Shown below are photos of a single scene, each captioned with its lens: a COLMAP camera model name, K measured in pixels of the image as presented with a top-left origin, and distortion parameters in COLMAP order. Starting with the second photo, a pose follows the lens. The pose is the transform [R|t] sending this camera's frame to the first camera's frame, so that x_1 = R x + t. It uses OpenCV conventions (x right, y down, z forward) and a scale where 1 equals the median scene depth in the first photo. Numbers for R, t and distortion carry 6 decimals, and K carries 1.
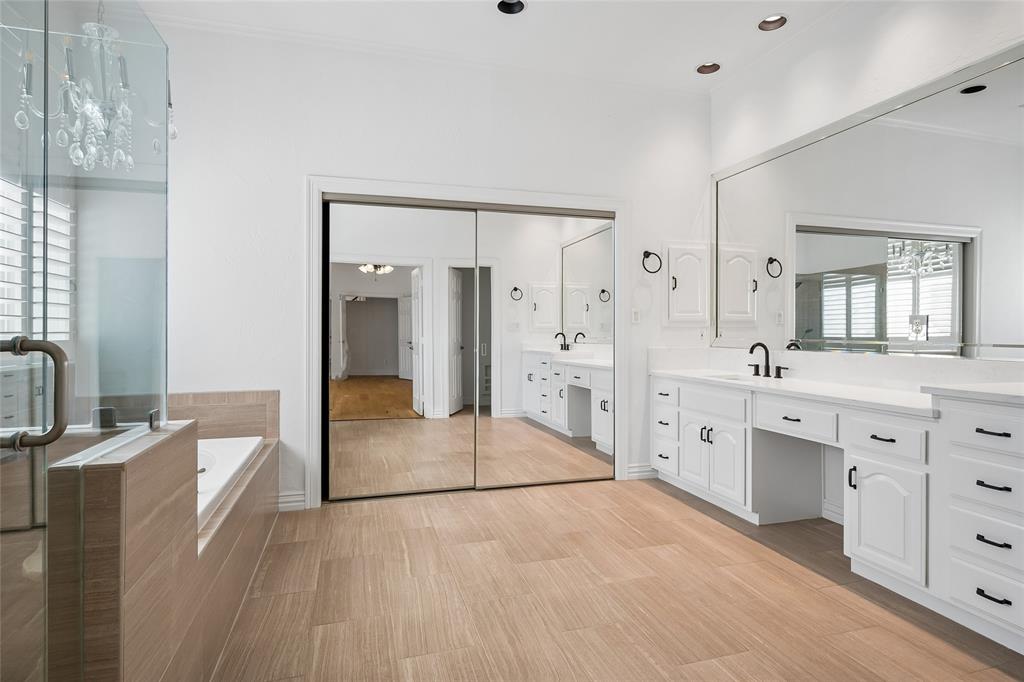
lens RADIAL K [[525.5, 0, 512.9], [0, 525.5, 326.4], [0, 0, 1]] dist [0.000715, 0.000190]
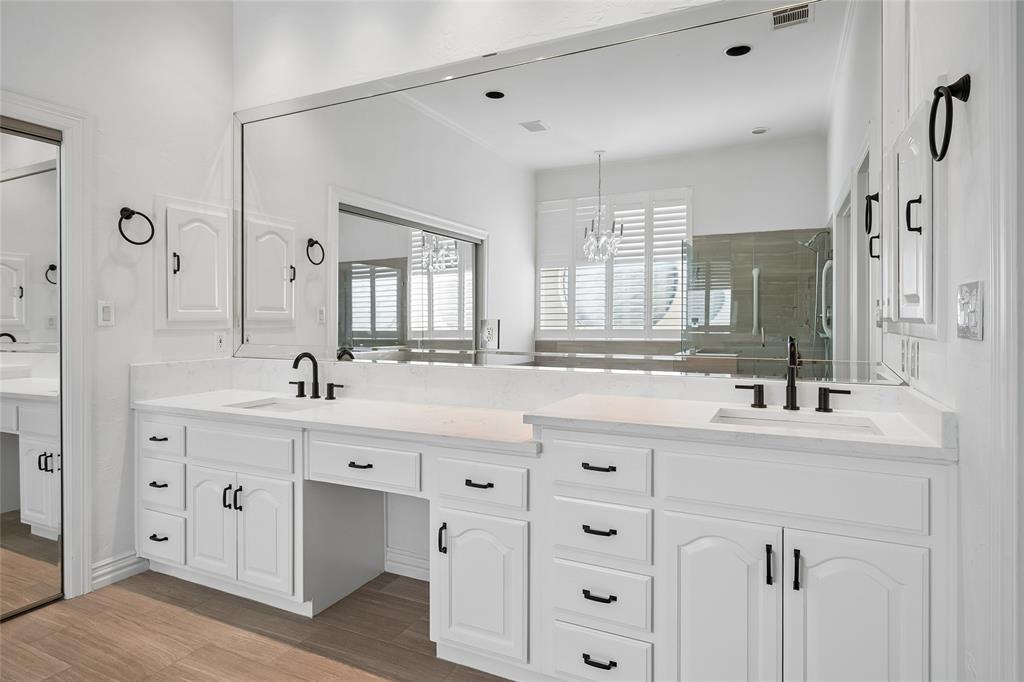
lens RADIAL K [[573.7, 0, 511.4], [0, 573.7, 321.6], [0, 0, 1]] dist [-0.002417, -0.001401]
pose [[0.673289, -0.006849, 0.739348, 0.062908], [-0.001871, 0.999938, 0.010966, -0.018927], [-0.739377, -0.008766, 0.673234, 0.220458]]
